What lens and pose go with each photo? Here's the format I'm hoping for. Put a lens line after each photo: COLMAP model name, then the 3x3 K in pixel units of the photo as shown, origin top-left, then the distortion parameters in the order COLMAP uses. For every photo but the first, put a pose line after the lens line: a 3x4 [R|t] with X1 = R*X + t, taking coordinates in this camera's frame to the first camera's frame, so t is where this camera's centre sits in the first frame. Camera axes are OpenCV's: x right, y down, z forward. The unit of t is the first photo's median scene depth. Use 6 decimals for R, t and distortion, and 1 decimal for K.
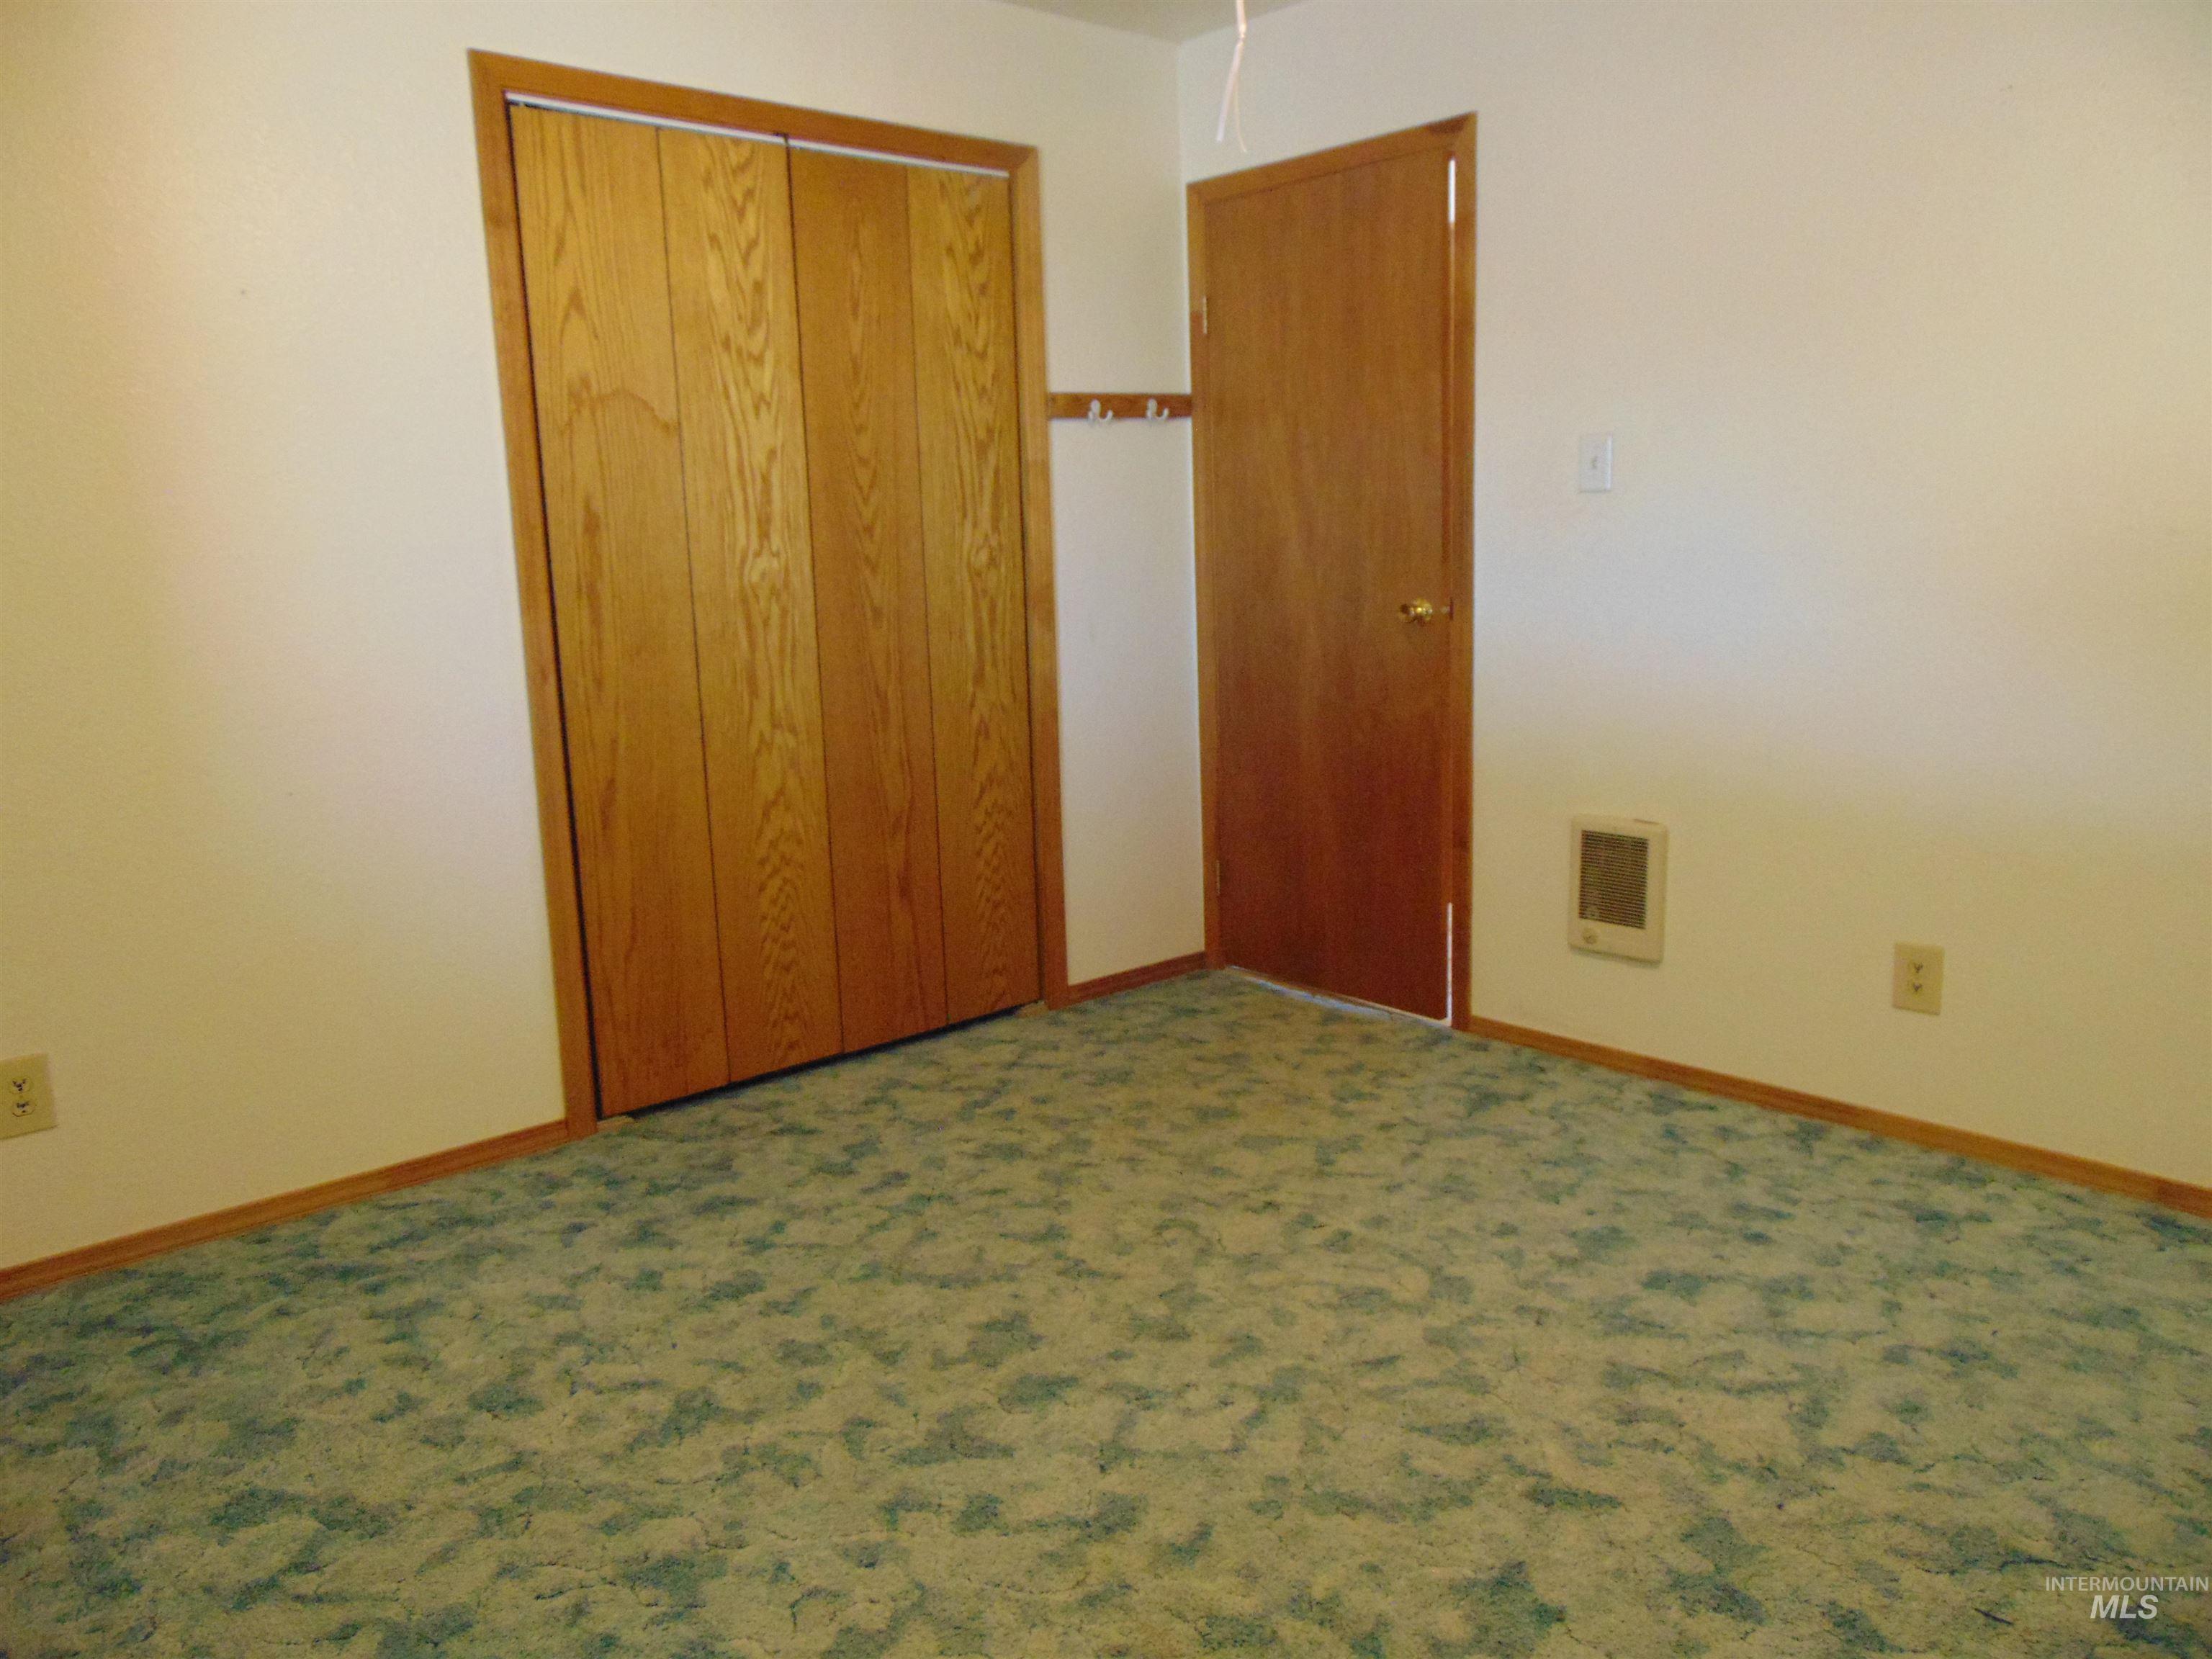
lens RADIAL K [[1645.2, 0, 1104.8], [0, 1645.2, 829.2], [0, 0, 1]] dist [-0.023727, 0.033560]
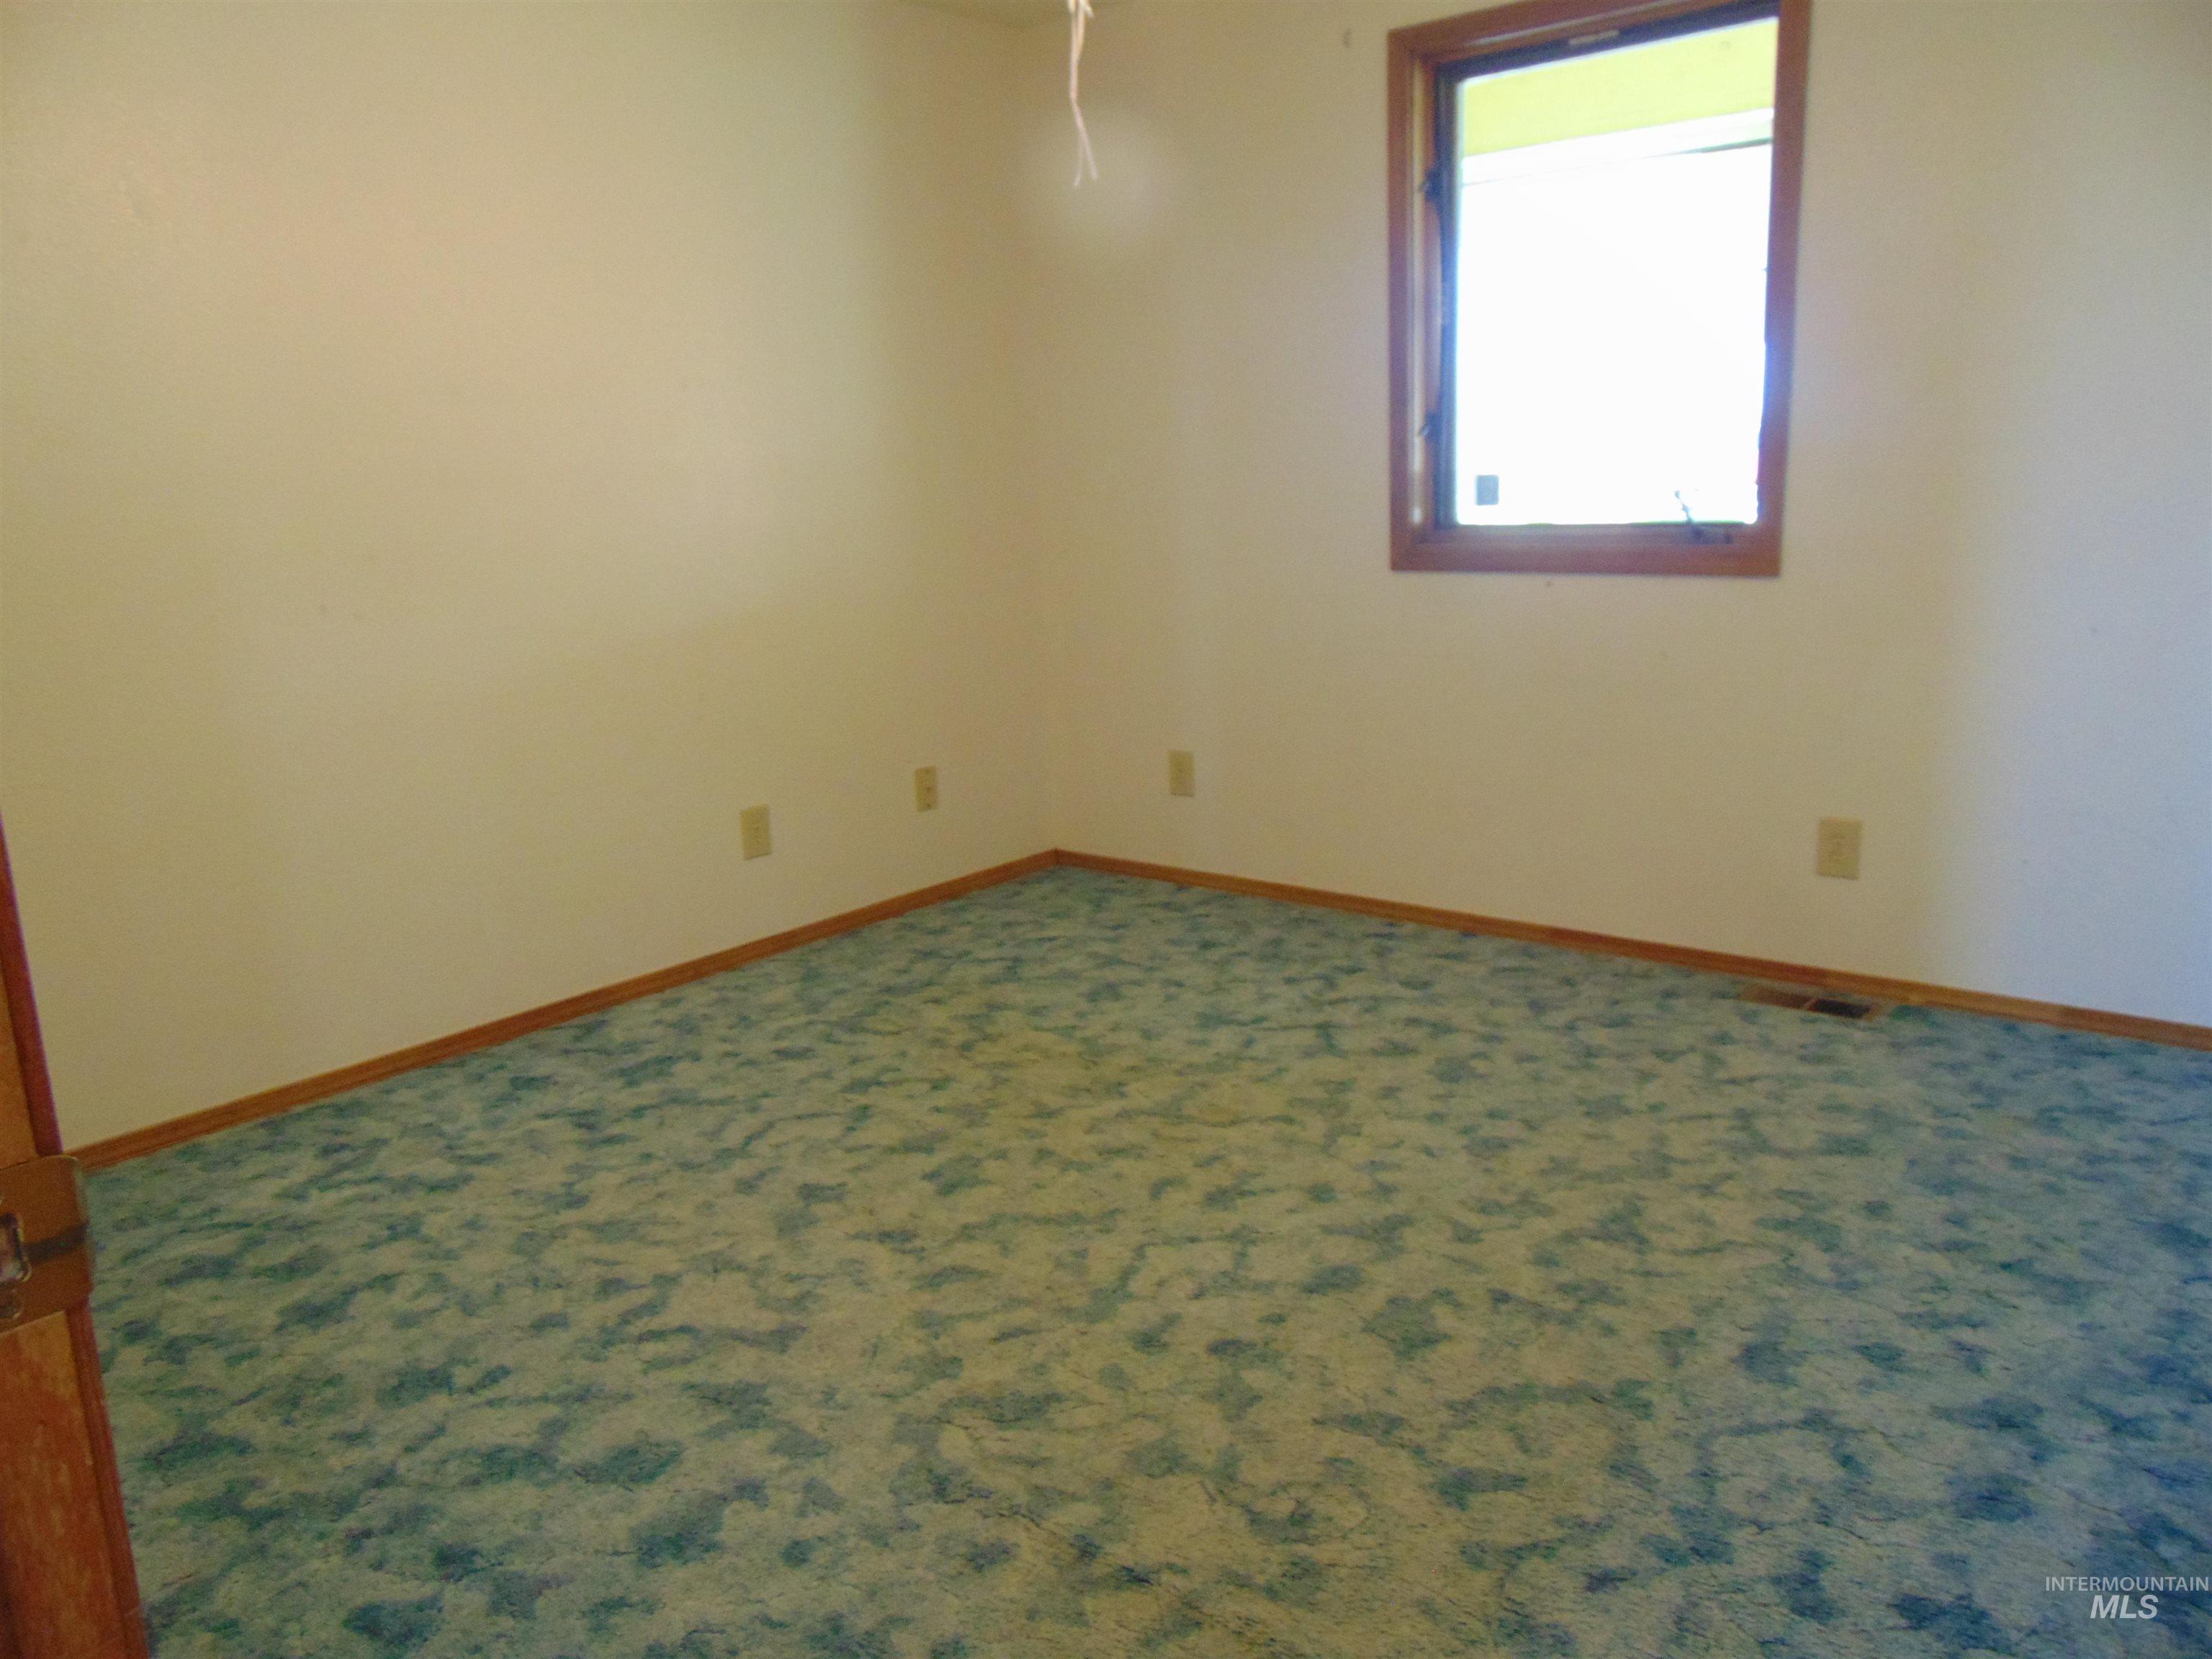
lens RADIAL K [[1645.2, 0, 1107.2], [0, 1645.2, 828.6], [0, 0, 1]] dist [-0.023727, 0.033560]
pose [[-0.987133, 0.099349, -0.125288, 0.204282], [0.041760, 0.916538, 0.397762, -0.350078], [0.154349, 0.387412, -0.908894, 1.787695]]
